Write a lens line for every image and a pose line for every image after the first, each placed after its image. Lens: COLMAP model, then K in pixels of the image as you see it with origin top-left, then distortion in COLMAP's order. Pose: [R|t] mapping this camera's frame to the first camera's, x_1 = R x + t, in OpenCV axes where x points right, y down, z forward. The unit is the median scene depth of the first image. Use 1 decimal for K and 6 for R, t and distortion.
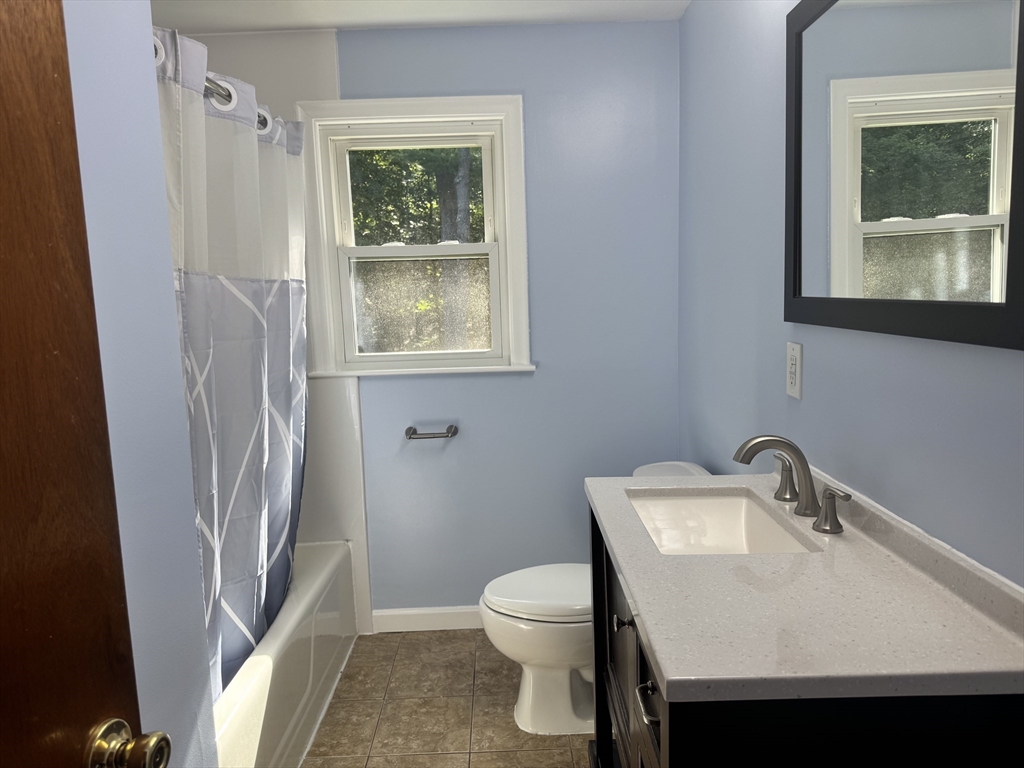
lens RADIAL K [[724.9, 0, 509.3], [0, 724.9, 380.4], [0, 0, 1]] dist [0.094302, -0.125343]
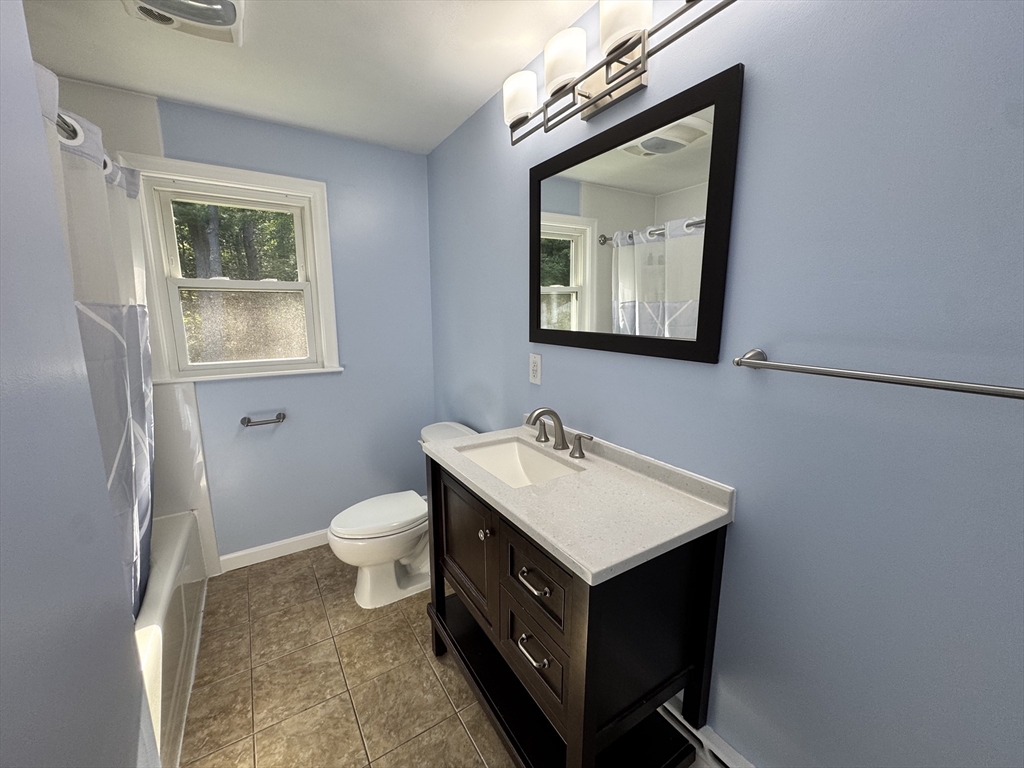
lens RADIAL K [[411.5, 0, 509.4], [0, 411.5, 381.0], [0, 0, 1]] dist [0.009191, -0.000153]
pose [[0.851101, -0.057004, 0.521898, -0.135871], [0.037574, 0.998153, 0.047746, -0.023761], [-0.523655, -0.021027, 0.851671, 0.112414]]
